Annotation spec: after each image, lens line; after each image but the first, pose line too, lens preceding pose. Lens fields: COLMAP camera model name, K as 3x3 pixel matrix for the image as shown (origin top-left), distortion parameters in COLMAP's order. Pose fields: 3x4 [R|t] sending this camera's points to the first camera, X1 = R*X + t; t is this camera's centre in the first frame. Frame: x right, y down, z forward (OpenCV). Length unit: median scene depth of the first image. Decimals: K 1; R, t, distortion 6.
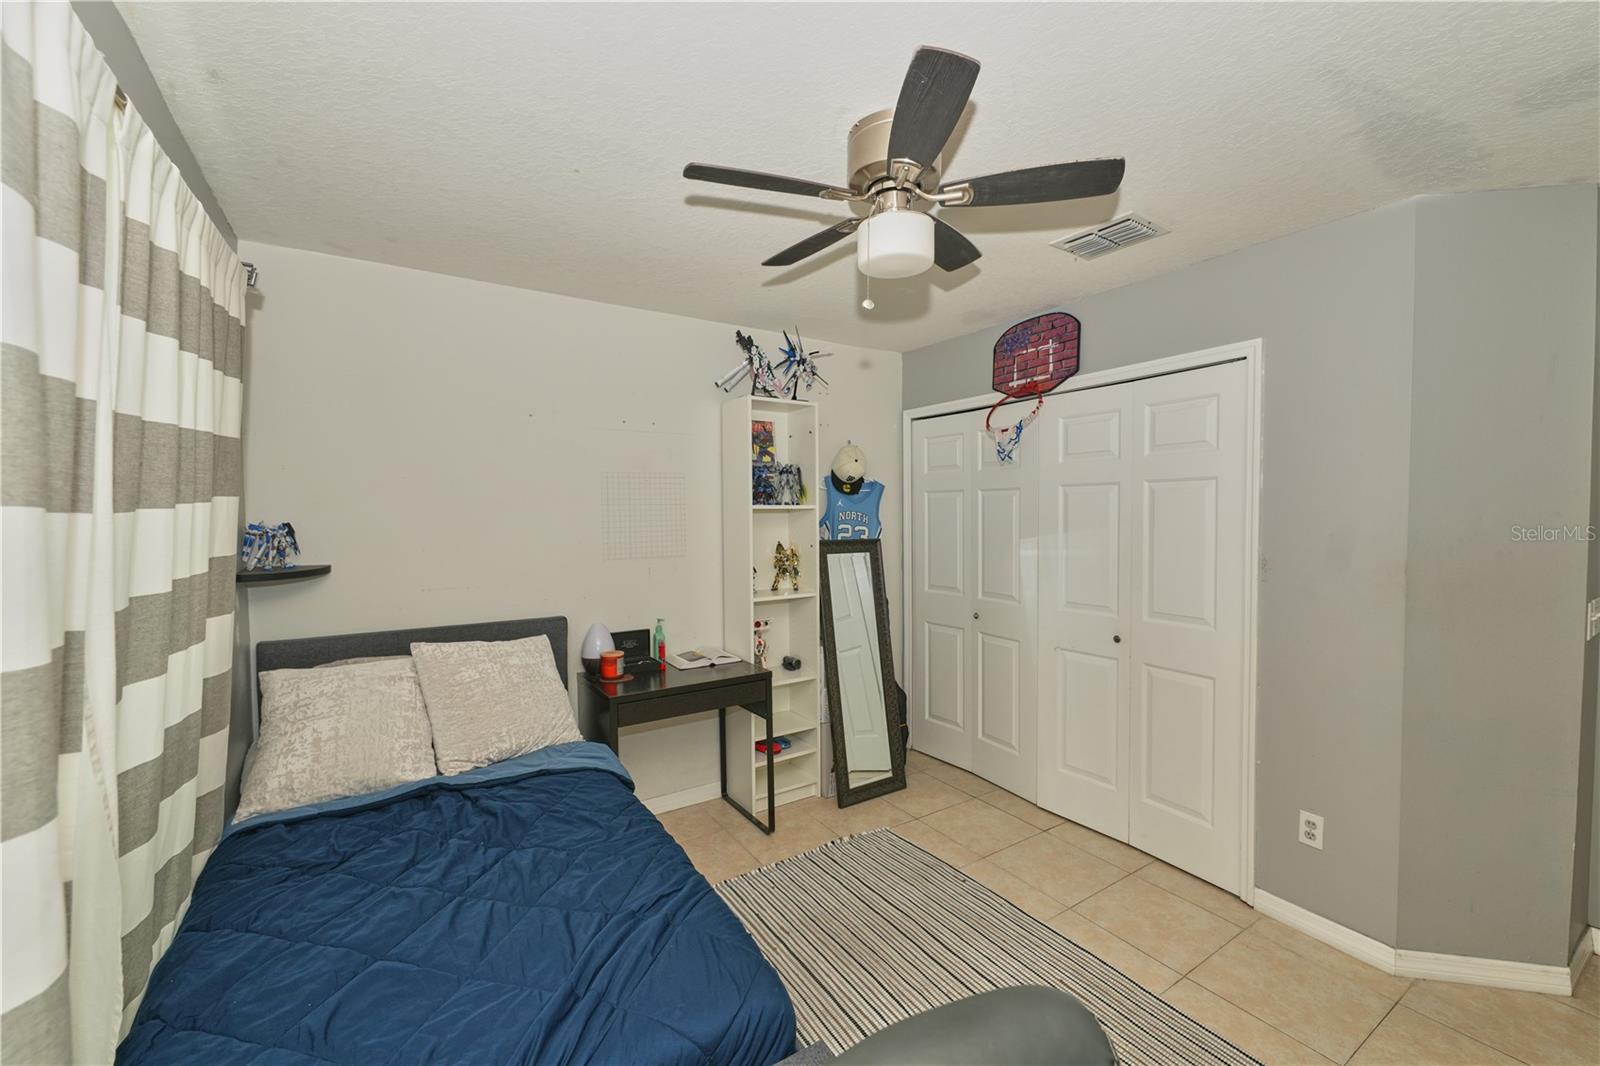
lens RADIAL K [[640.0, 0, 799.5], [0, 640.0, 536.5], [0, 0, 1]] dist [0.015290, -0.009682]
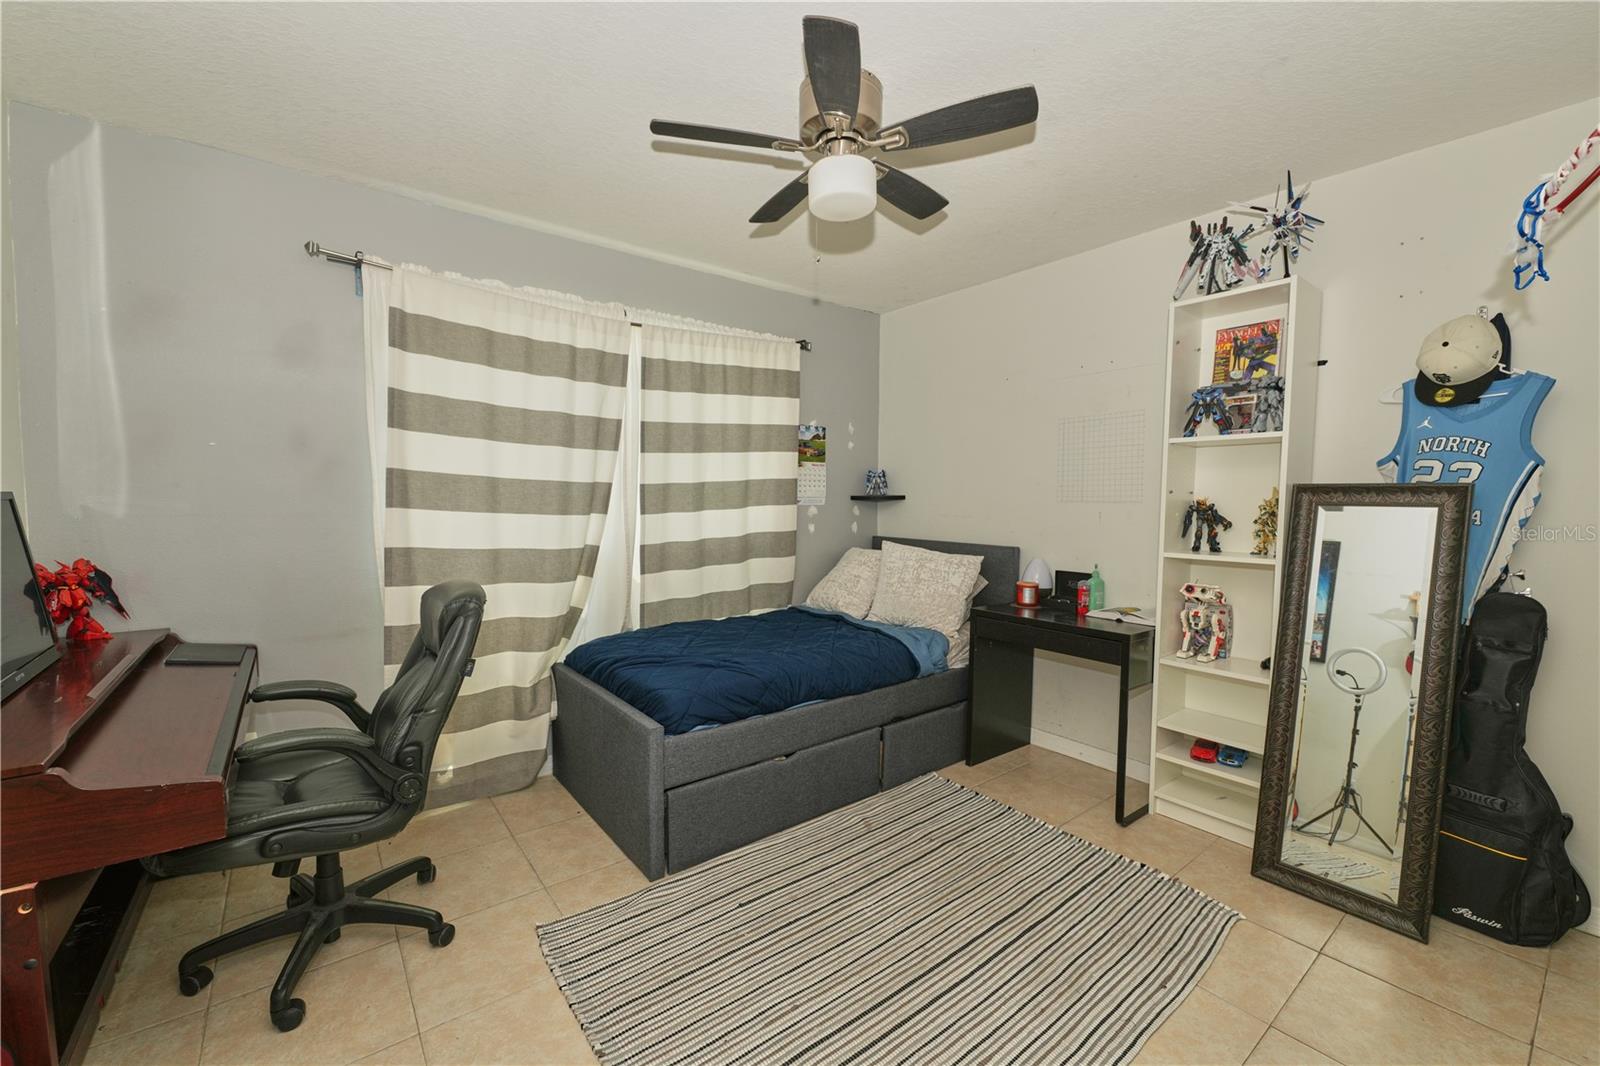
lens RADIAL K [[640.0, 0, 799.5], [0, 640.0, 536.5], [0, 0, 1]] dist [0.015290, -0.009682]
pose [[0.124312, 0.068871, -0.989850, 0.625956], [-0.043955, 0.996991, 0.063847, 0.041753], [0.991269, 0.035572, 0.126965, 0.386171]]
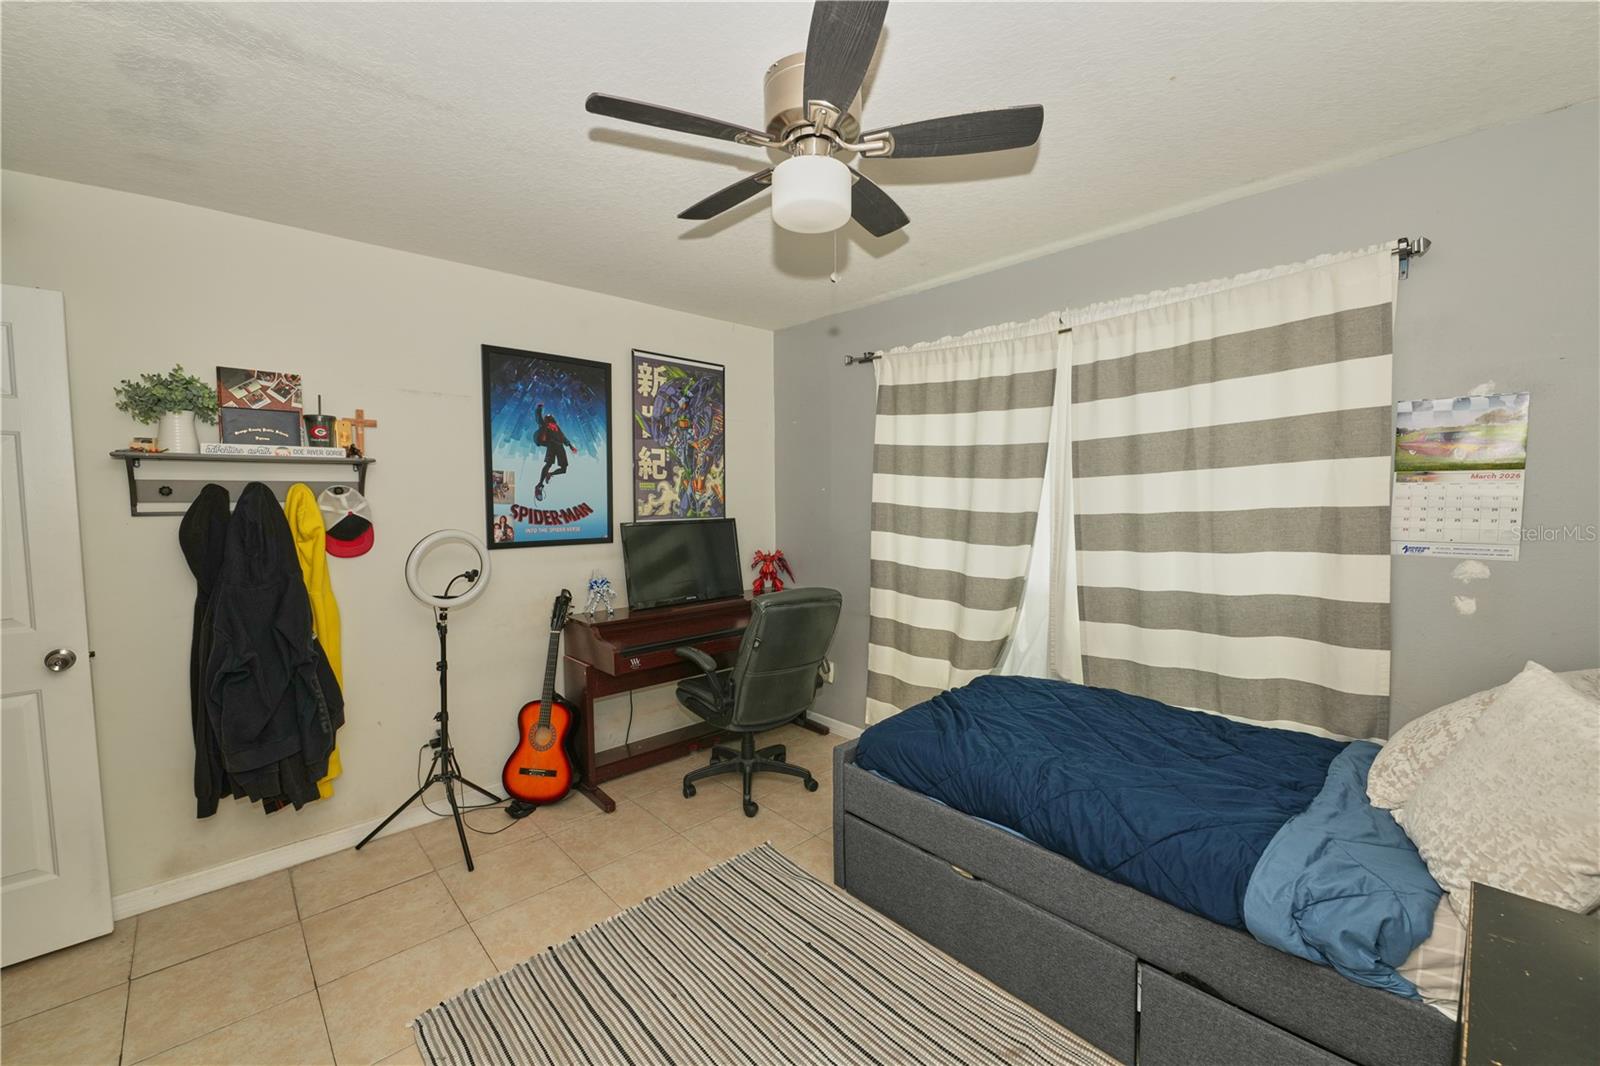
lens RADIAL K [[640.0, 0, 799.5], [0, 640.0, 536.5], [0, 0, 1]] dist [0.015290, -0.009682]
pose [[-0.976844, 0.028319, -0.212070, 0.187283], [0.004727, 0.993816, 0.110937, -0.024905], [0.213900, 0.107366, -0.970937, 0.954849]]
